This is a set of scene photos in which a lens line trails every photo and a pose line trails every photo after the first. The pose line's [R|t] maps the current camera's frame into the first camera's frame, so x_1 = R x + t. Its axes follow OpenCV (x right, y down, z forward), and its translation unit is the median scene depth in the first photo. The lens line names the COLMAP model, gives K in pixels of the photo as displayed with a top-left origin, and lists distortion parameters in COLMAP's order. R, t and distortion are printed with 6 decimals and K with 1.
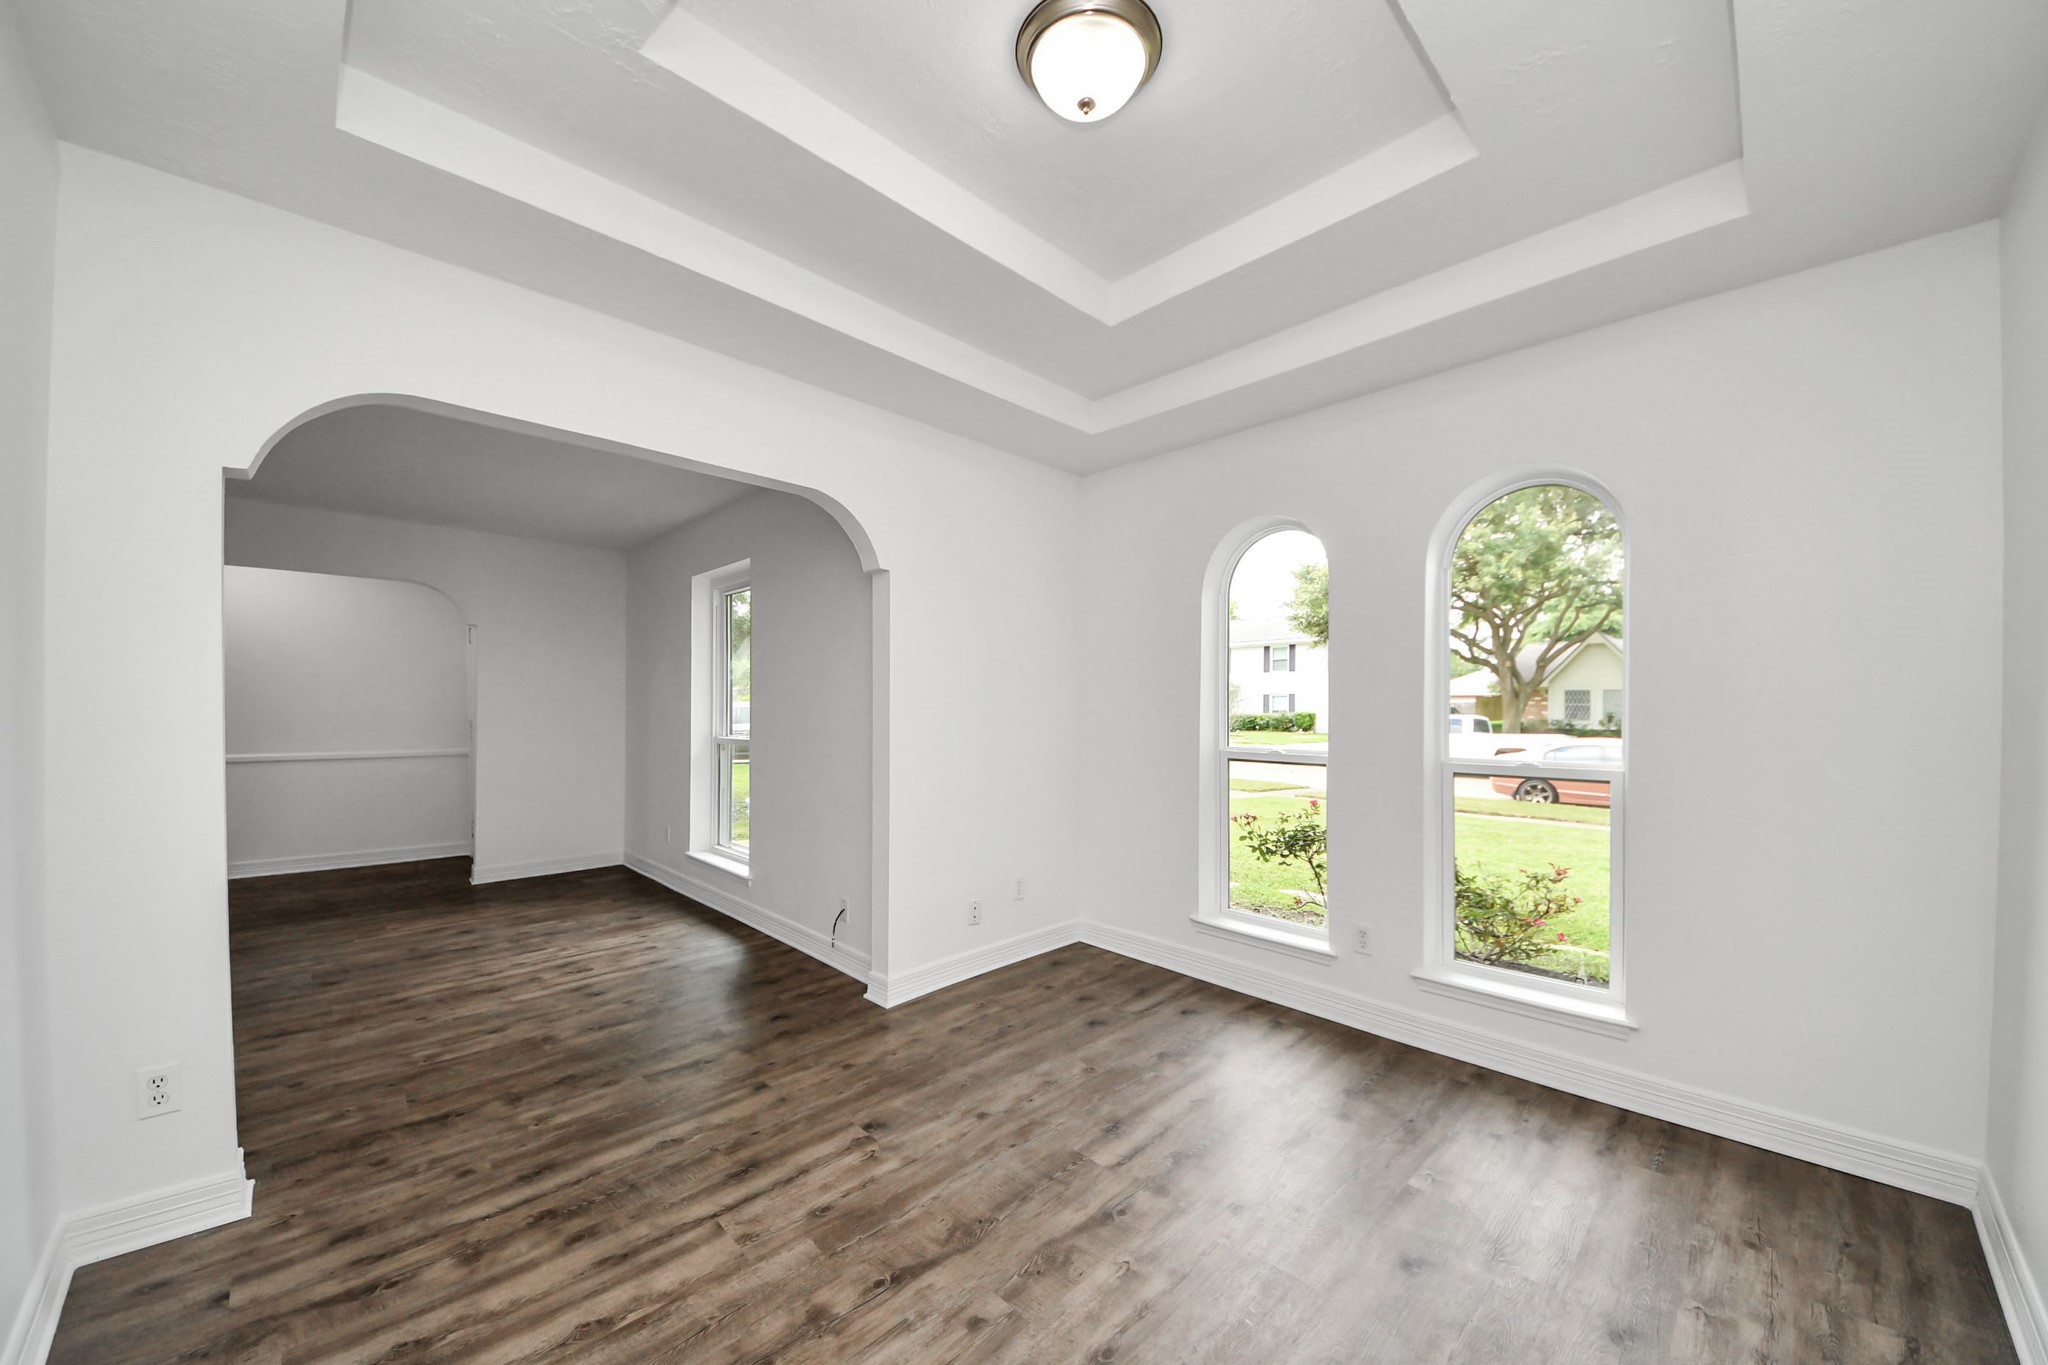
lens RADIAL K [[736.3, 0, 1015.1], [0, 736.3, 687.3], [0, 0, 1]] dist [0.046291, -0.027194]
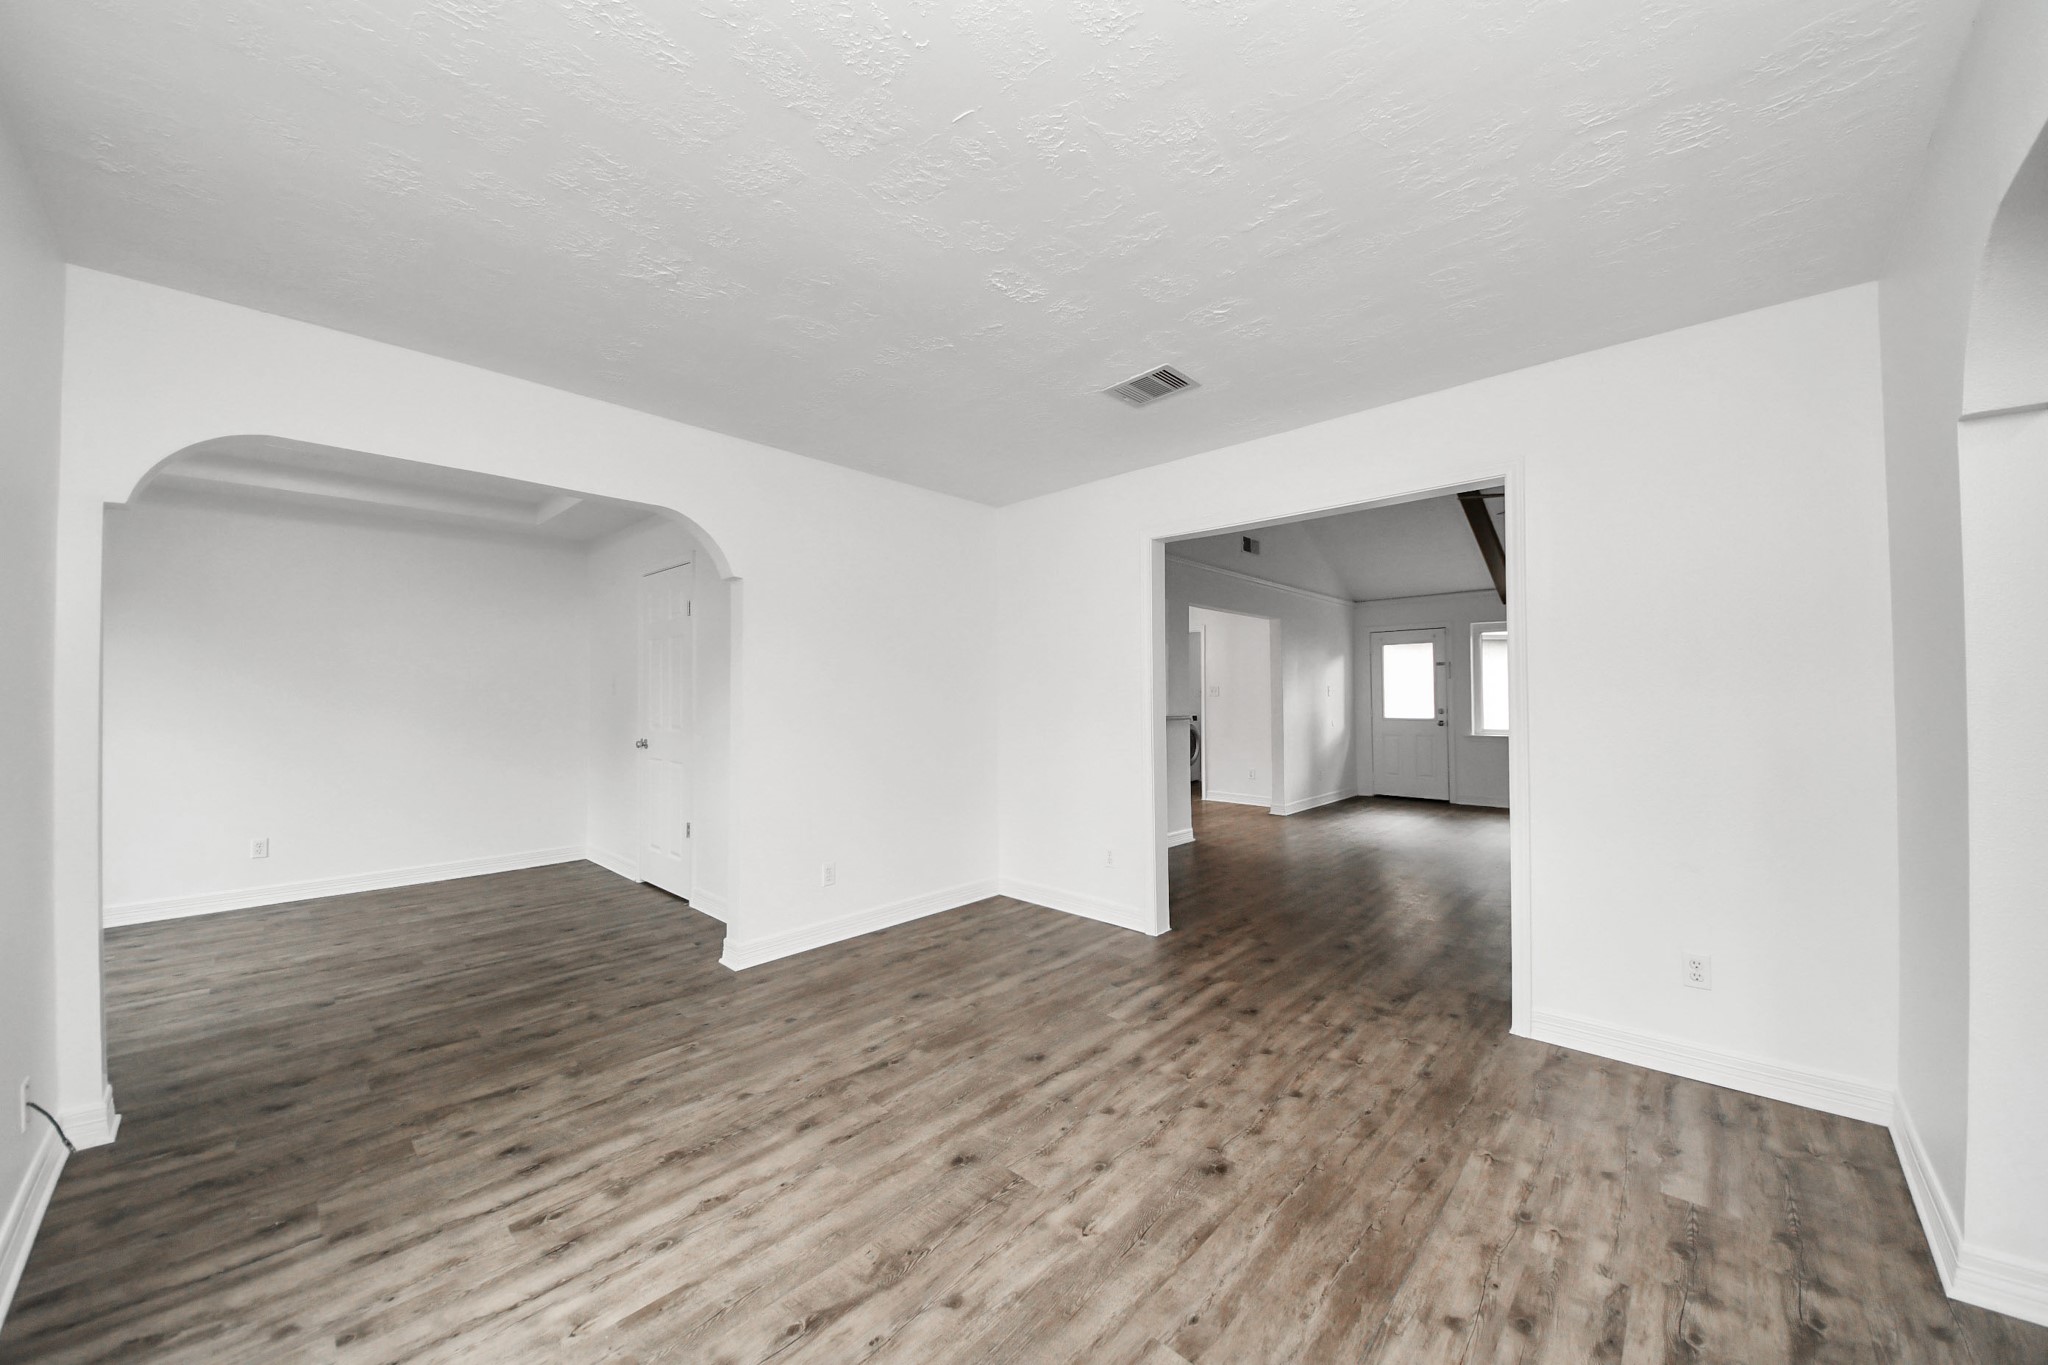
lens RADIAL K [[736.3, 0, 1015.1], [0, 736.3, 687.3], [0, 0, 1]] dist [0.046291, -0.027194]
pose [[-0.999324, 0.010201, -0.035309, -1.102716], [0.010925, 0.999733, -0.020352, 0.031712], [0.035091, -0.020724, -0.999169, 1.888791]]
